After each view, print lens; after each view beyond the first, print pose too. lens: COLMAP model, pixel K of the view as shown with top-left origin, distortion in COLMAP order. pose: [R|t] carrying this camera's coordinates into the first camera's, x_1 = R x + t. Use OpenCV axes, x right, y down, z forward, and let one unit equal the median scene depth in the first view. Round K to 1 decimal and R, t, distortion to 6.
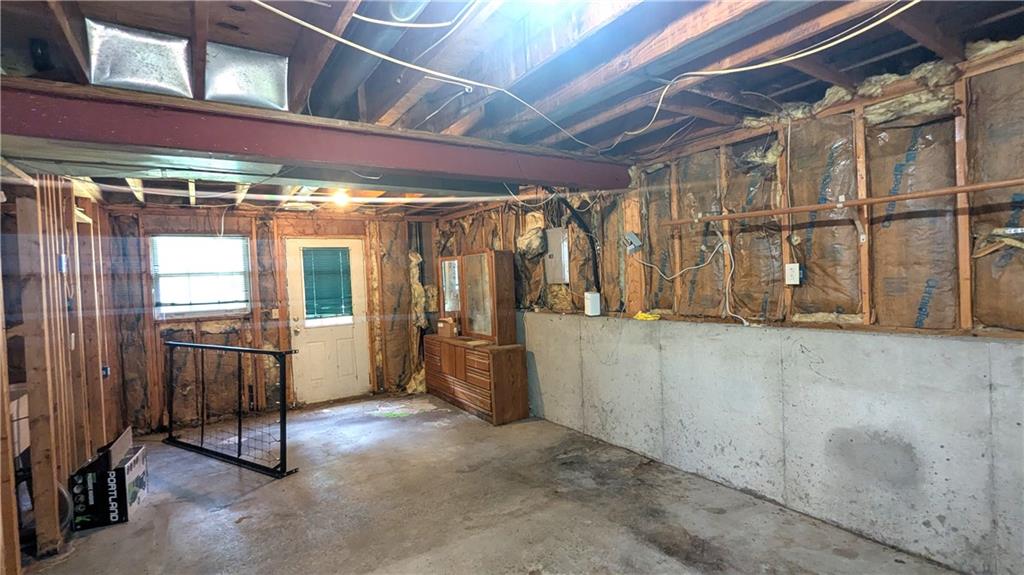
lens RADIAL K [[484.8, 0, 515.2], [0, 484.8, 285.0], [0, 0, 1]] dist [-0.001141, 0.003338]
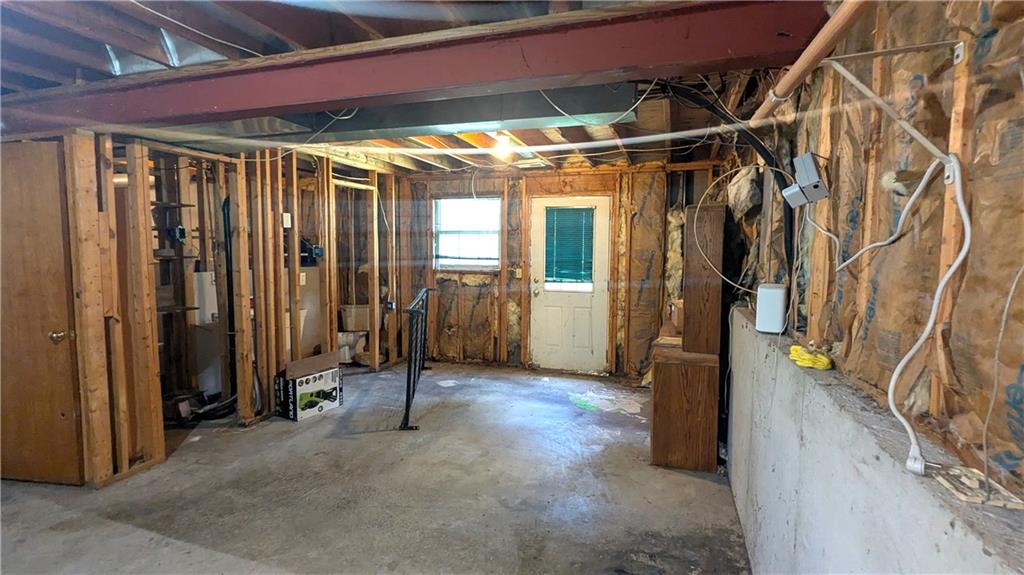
lens RADIAL K [[484.8, 0, 508.5], [0, 484.8, 286.4], [0, 0, 1]] dist [-0.001141, 0.003338]
pose [[0.618992, 0.110861, -0.777534, 0.296215], [-0.045933, 0.993403, 0.105073, -0.019542], [0.784053, -0.029325, 0.620001, 0.368606]]
